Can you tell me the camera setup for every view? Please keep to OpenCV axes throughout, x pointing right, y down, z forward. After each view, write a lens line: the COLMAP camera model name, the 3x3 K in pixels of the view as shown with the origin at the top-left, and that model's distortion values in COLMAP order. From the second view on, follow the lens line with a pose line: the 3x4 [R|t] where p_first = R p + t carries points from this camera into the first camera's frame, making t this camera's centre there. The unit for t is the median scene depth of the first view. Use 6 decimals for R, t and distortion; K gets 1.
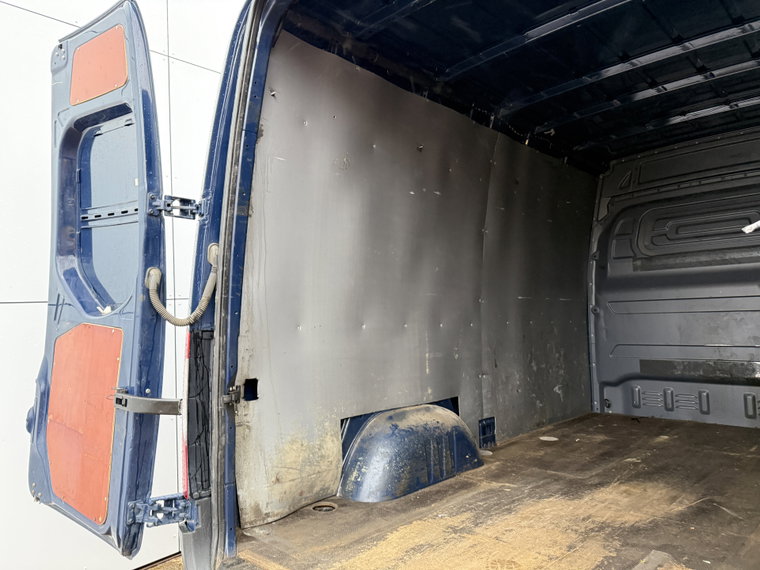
lens RADIAL K [[534.8, 0, 380.1], [0, 534.8, 291.5], [0, 0, 1]] dist [0.058005, -0.074552]
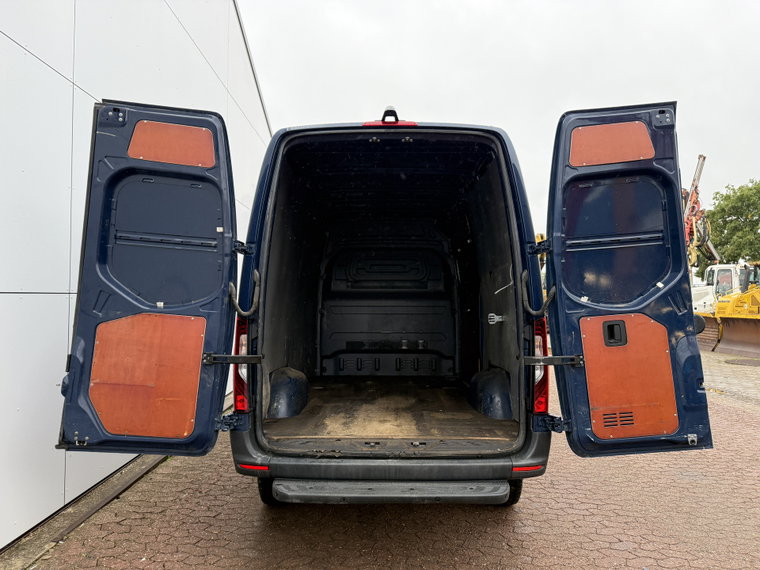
lens RADIAL K [[539.0, 0, 382.4], [0, 539.0, 287.1], [0, 0, 1]] dist [0.009157, -0.009517]
pose [[0.712689, 0.057736, 0.699100, -0.654847], [-0.055932, 0.998111, -0.025411, -0.005960], [-0.699246, -0.020992, 0.714573, -0.287941]]
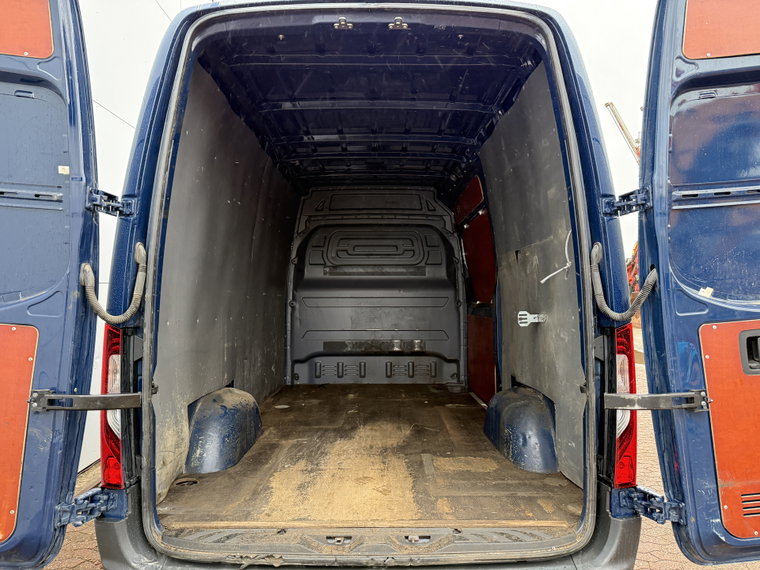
lens RADIAL K [[534.8, 0, 380.1], [0, 534.8, 291.5], [0, 0, 1]] dist [0.058005, -0.074552]
pose [[0.708222, 0.033340, 0.705202, -0.380549], [-0.053573, 0.998542, 0.006595, -0.014697], [-0.703954, -0.042451, 0.708976, -0.036676]]
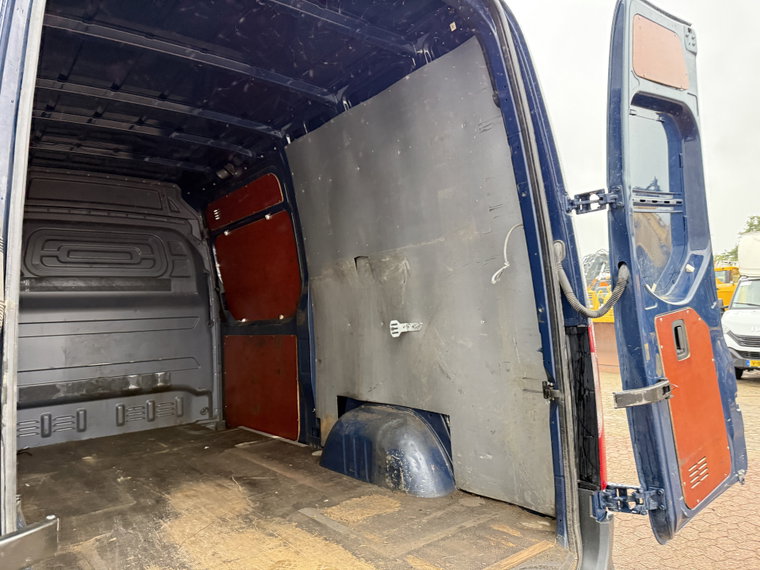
lens RADIAL K [[539.0, 0, 382.4], [0, 539.0, 287.1], [0, 0, 1]] dist [0.009157, -0.009517]
pose [[0.110154, 0.071528, 0.991337, -0.391681], [-0.011584, 0.997432, -0.070681, 0.014254], [-0.993847, -0.003698, 0.110699, 0.304704]]
